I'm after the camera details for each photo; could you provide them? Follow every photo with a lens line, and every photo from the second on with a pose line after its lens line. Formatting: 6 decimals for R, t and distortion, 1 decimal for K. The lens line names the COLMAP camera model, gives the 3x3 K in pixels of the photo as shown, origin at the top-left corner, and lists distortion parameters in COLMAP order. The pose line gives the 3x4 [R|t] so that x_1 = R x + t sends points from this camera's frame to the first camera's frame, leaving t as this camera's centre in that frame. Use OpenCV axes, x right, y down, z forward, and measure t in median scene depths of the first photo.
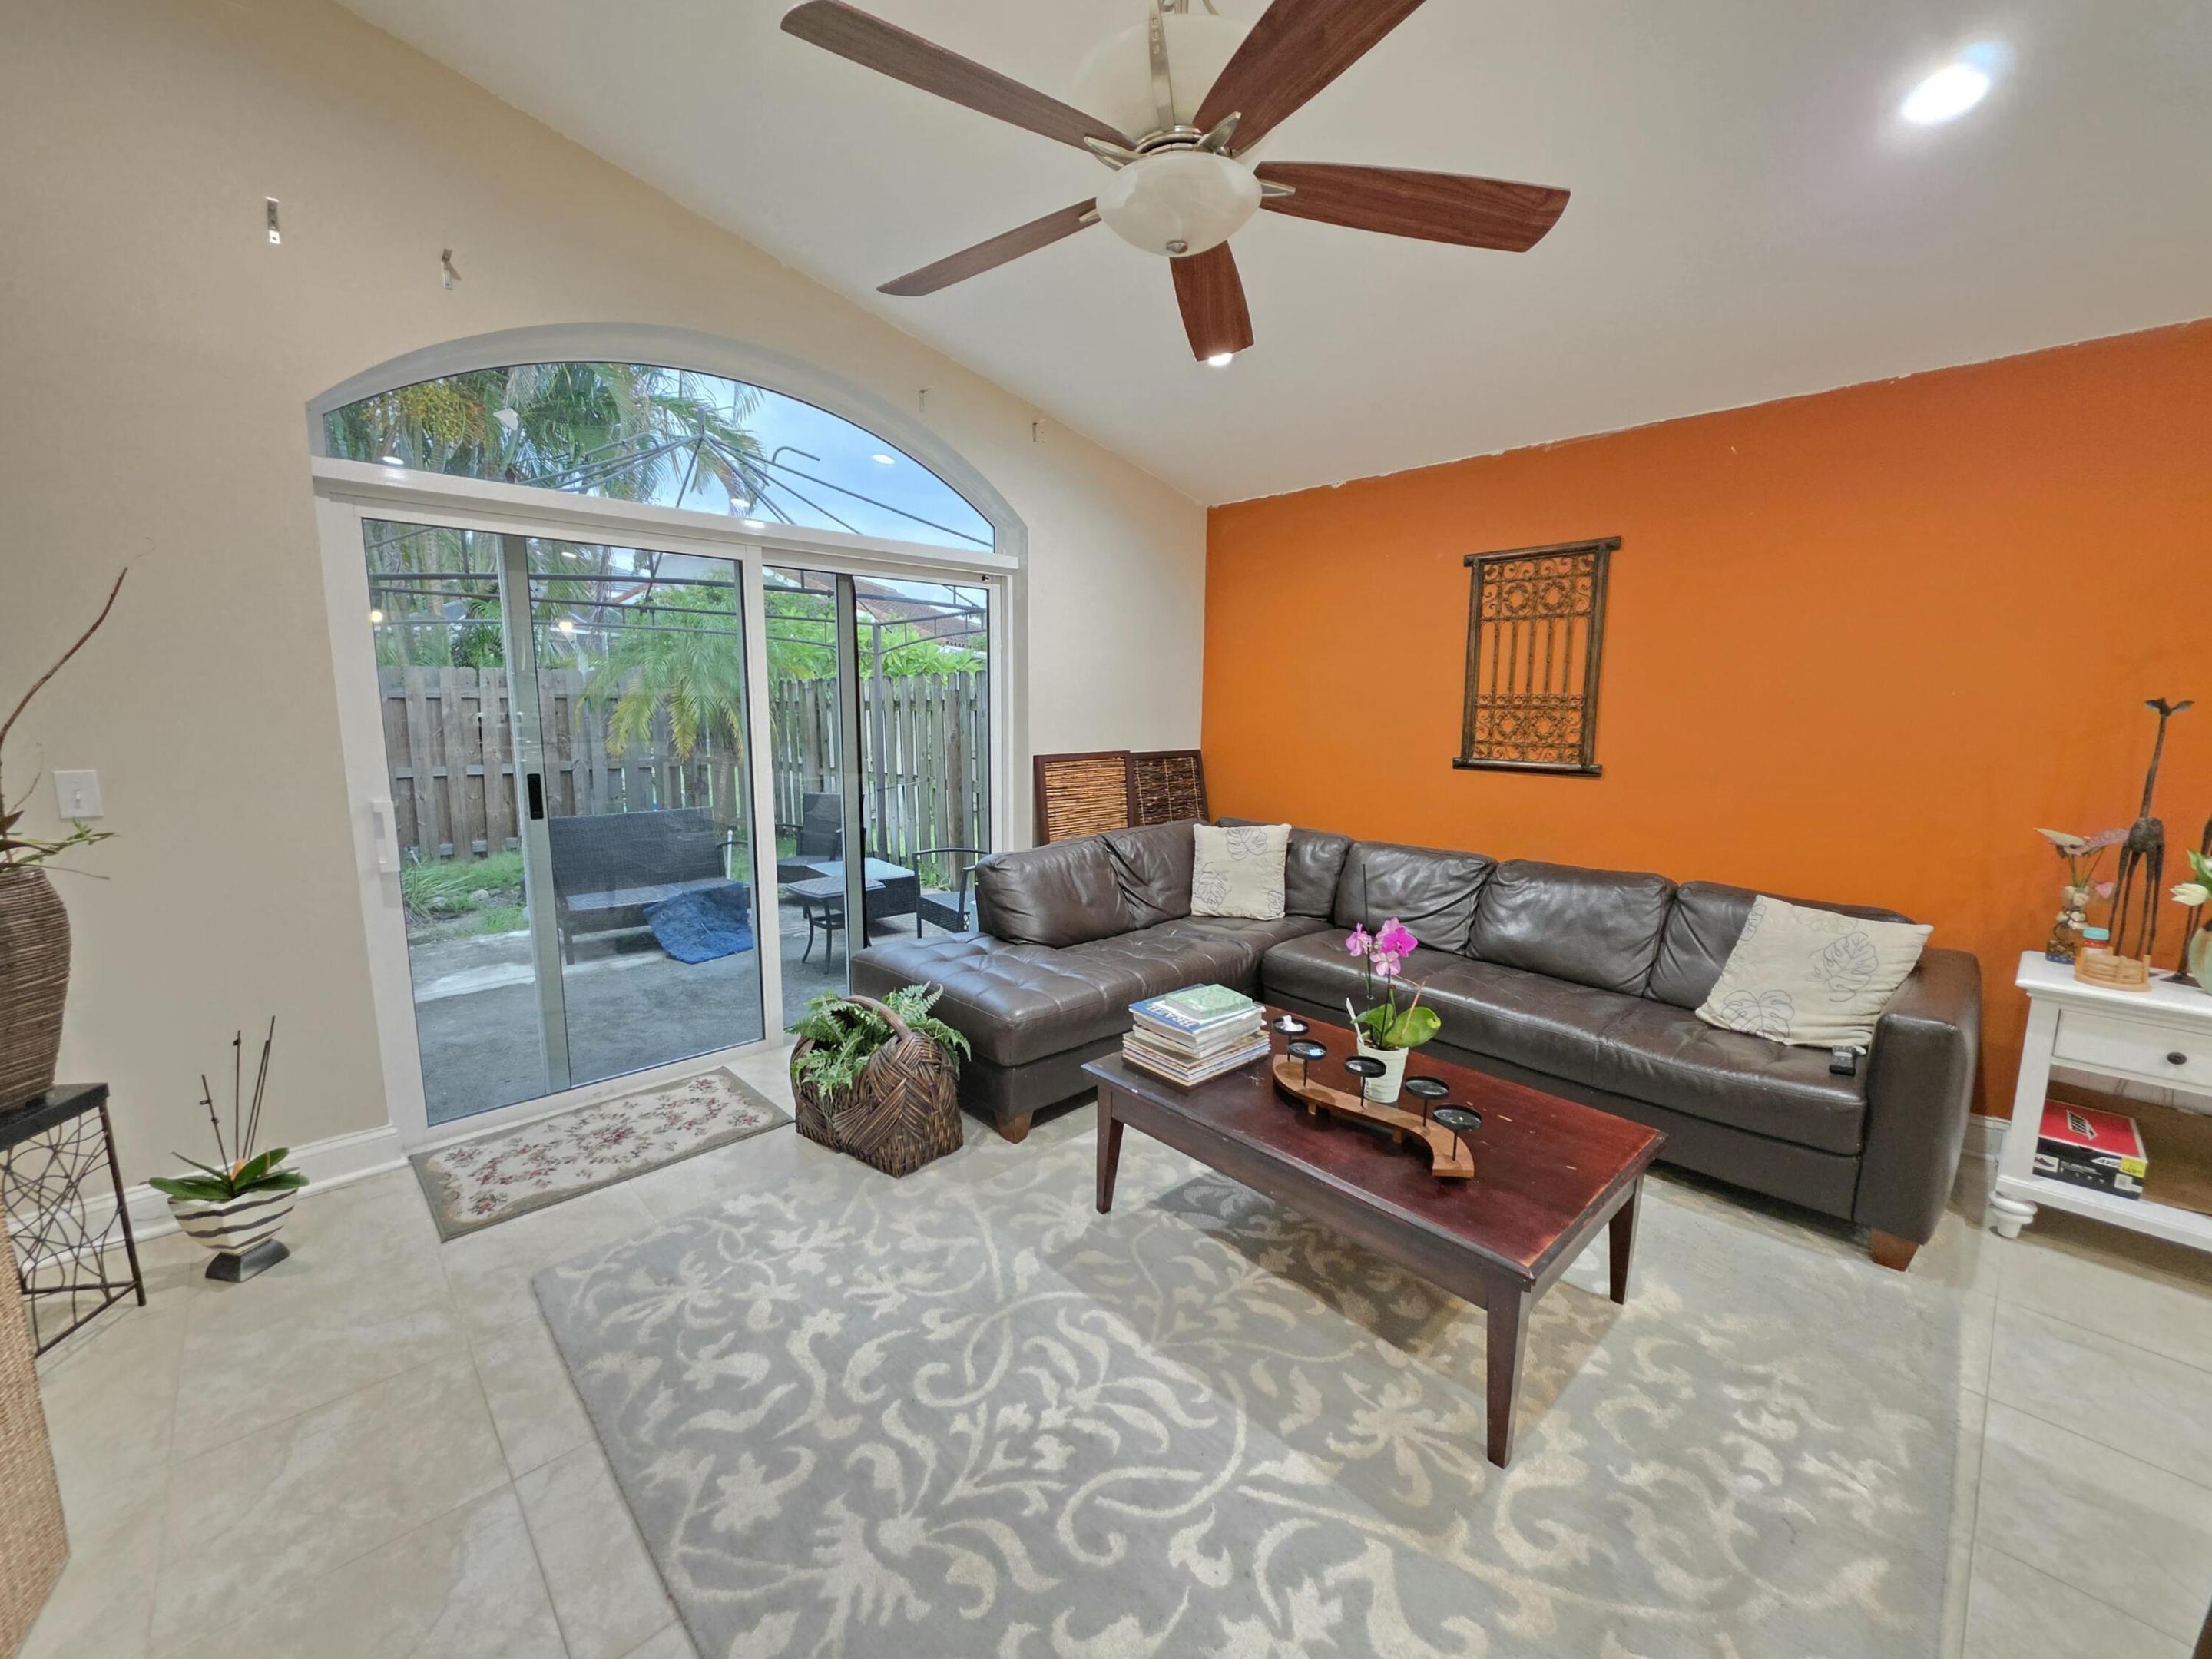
lens RADIAL K [[888.7, 0, 1096.7], [0, 888.7, 831.7], [0, 0, 1]] dist [-0.001099, -0.000293]
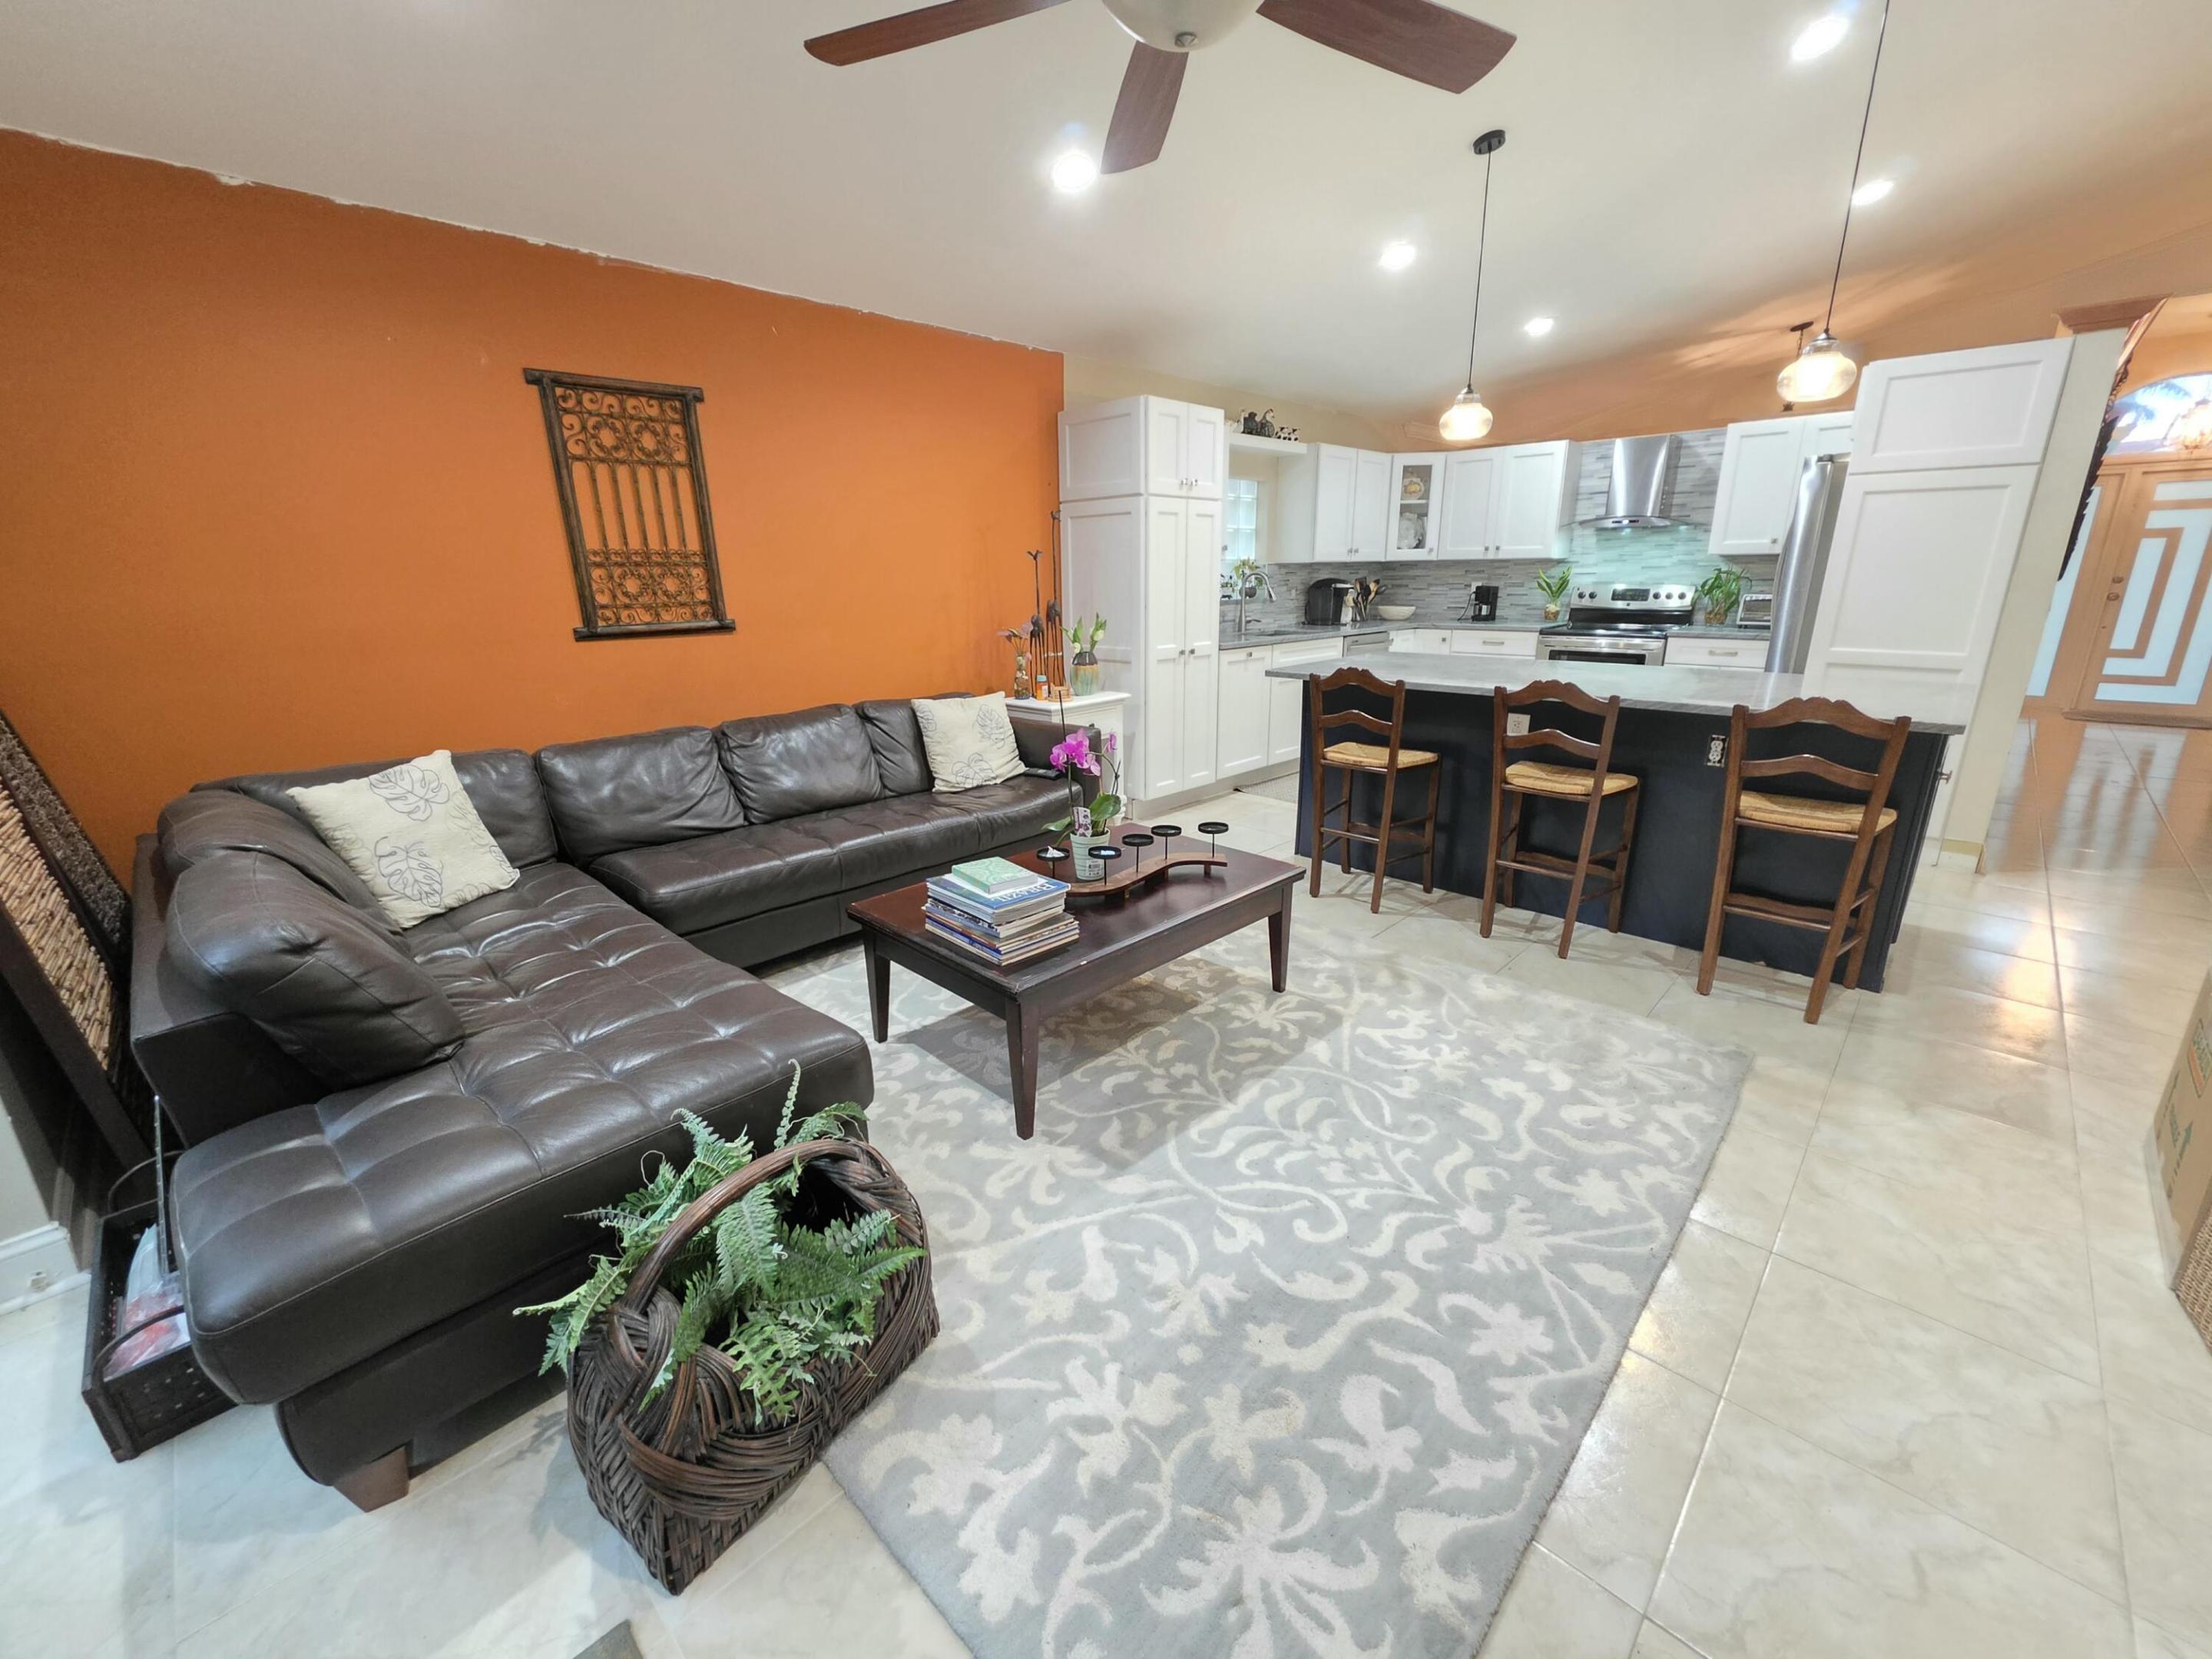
lens RADIAL K [[888.7, 0, 1096.7], [0, 888.7, 831.7], [0, 0, 1]] dist [-0.001099, -0.000293]
pose [[-0.040495, -0.288586, 0.956597, -0.523492], [0.166201, 0.942100, 0.291248, -0.072175], [-0.985260, 0.170782, 0.009813, 0.603670]]
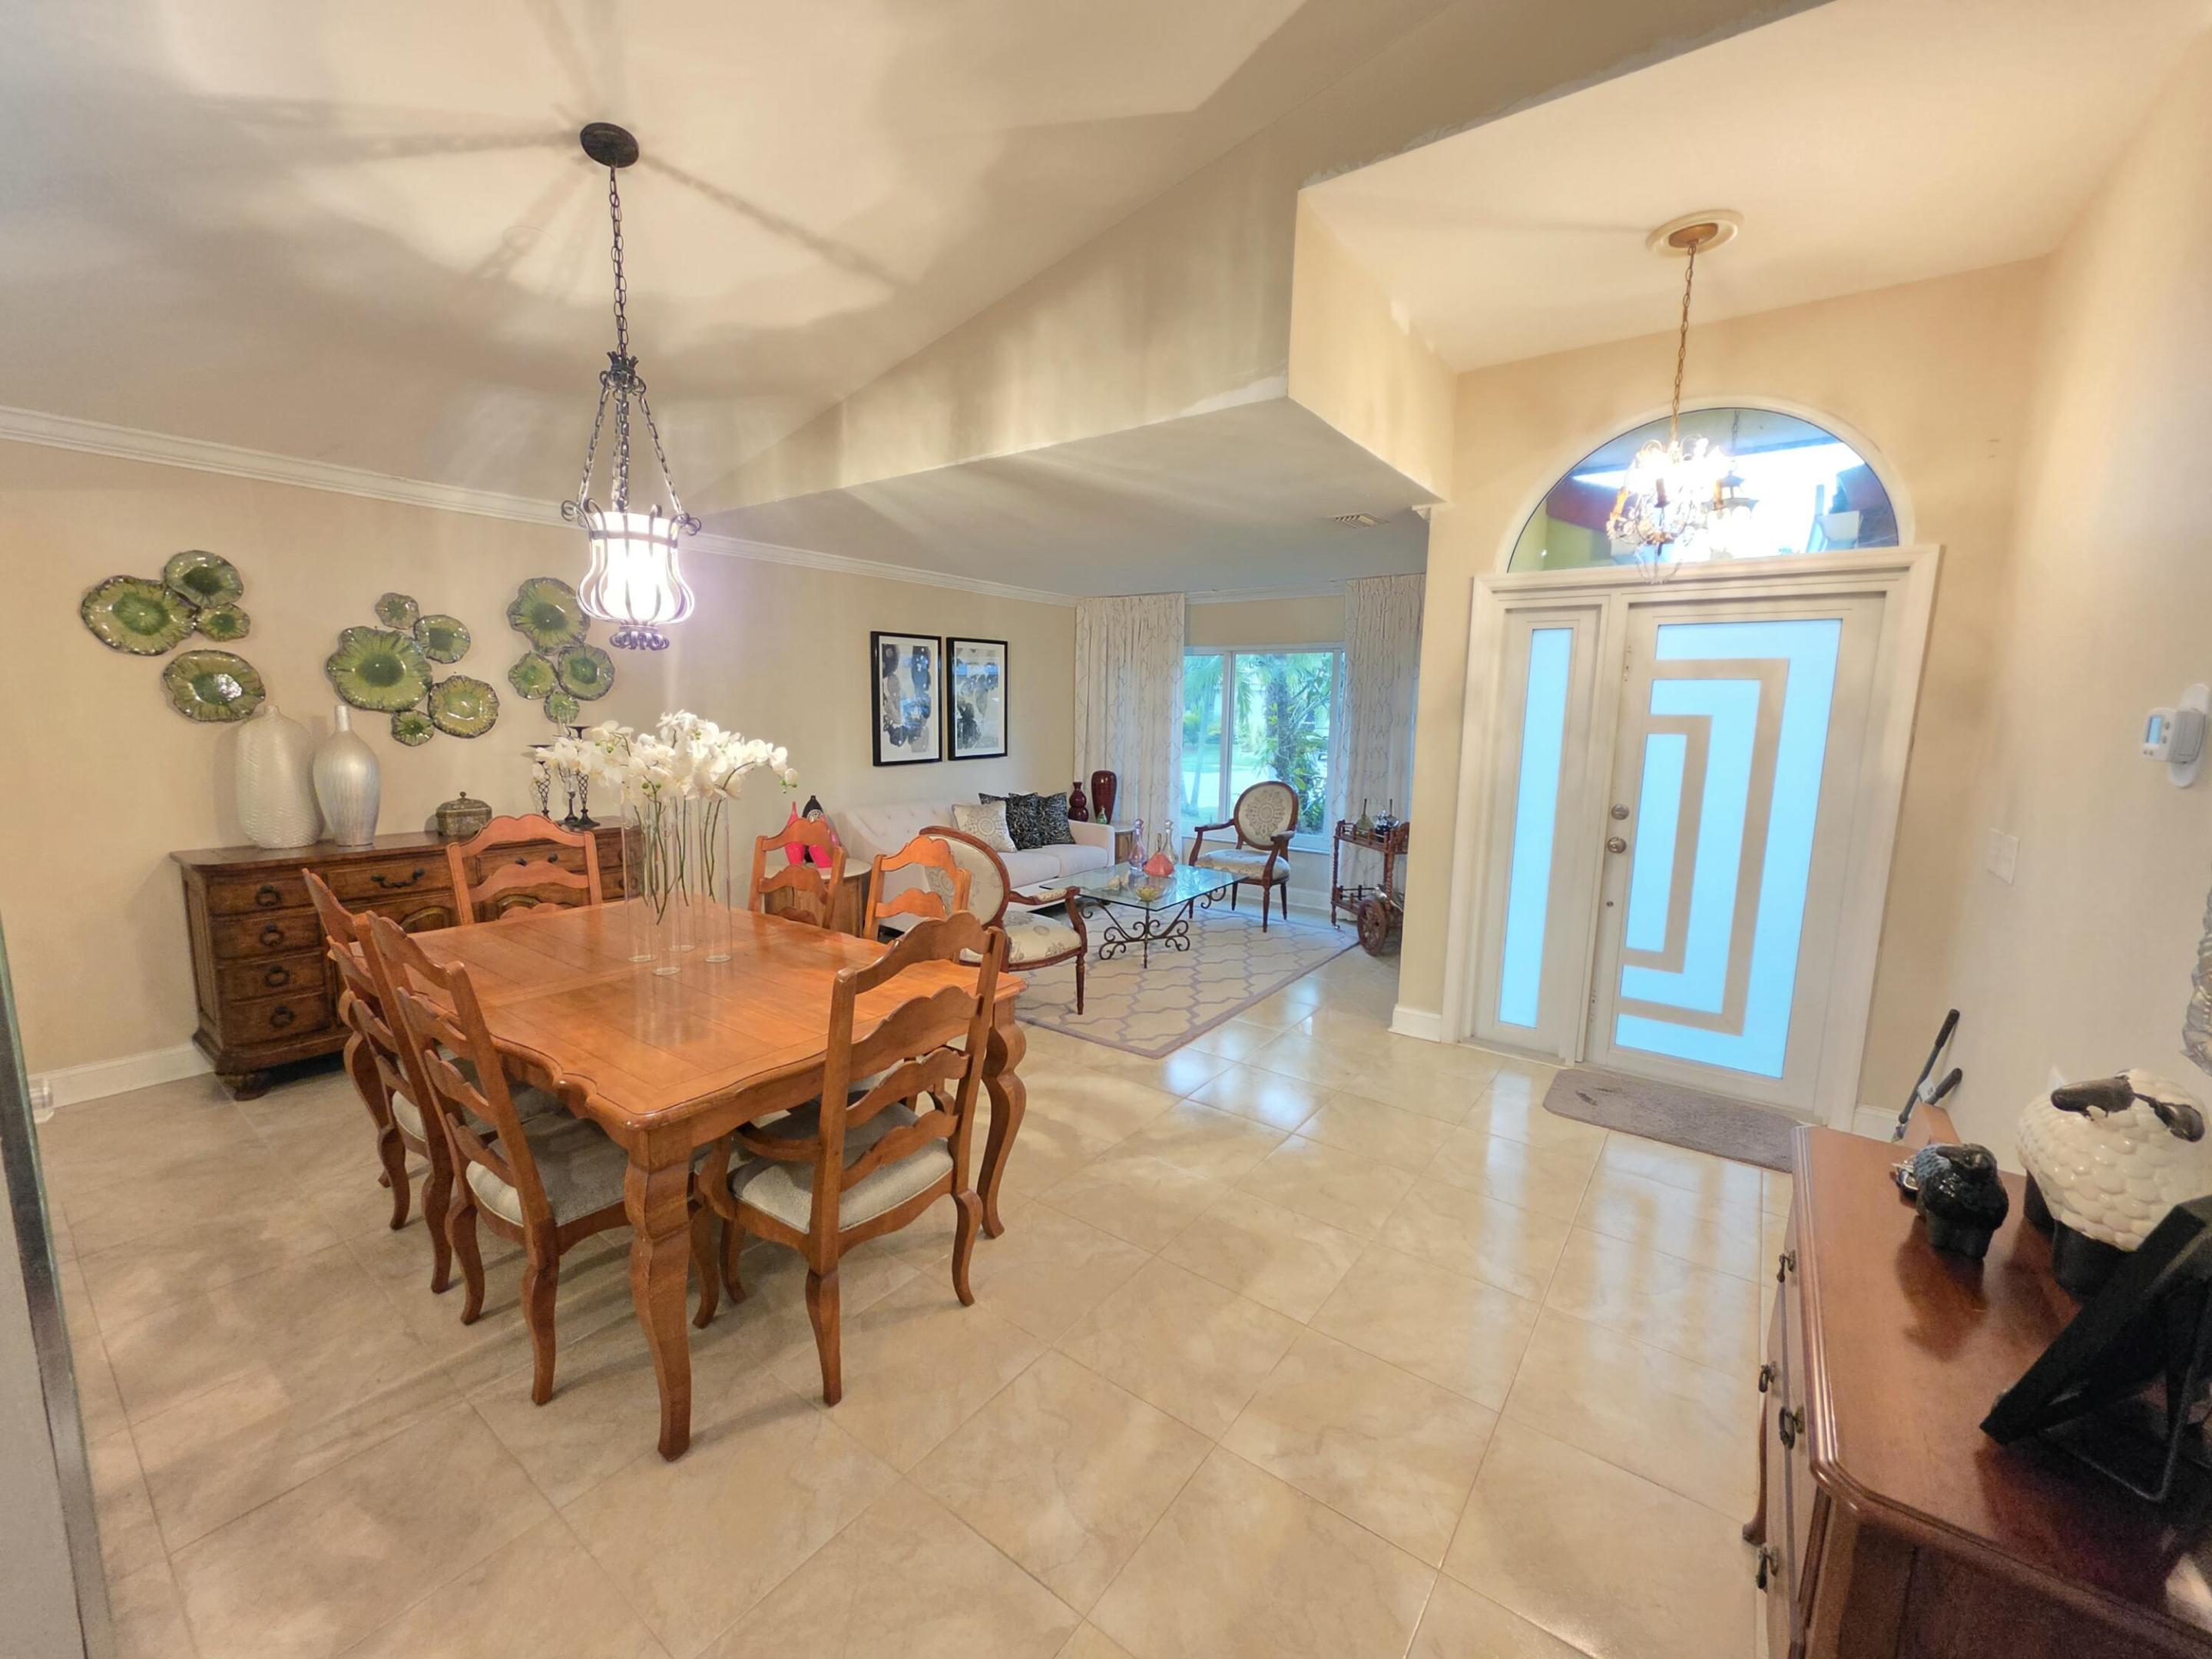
lens RADIAL K [[893.2, 0, 1106.0], [0, 893.2, 829.5], [0, 0, 1]] dist [-0.002226, 0.000373]
pose [[-0.178857, -0.151593, 0.972127, 0.663889], [0.126473, 0.976319, 0.175515, 0.143167], [-0.975712, 0.154340, -0.155449, -1.128283]]
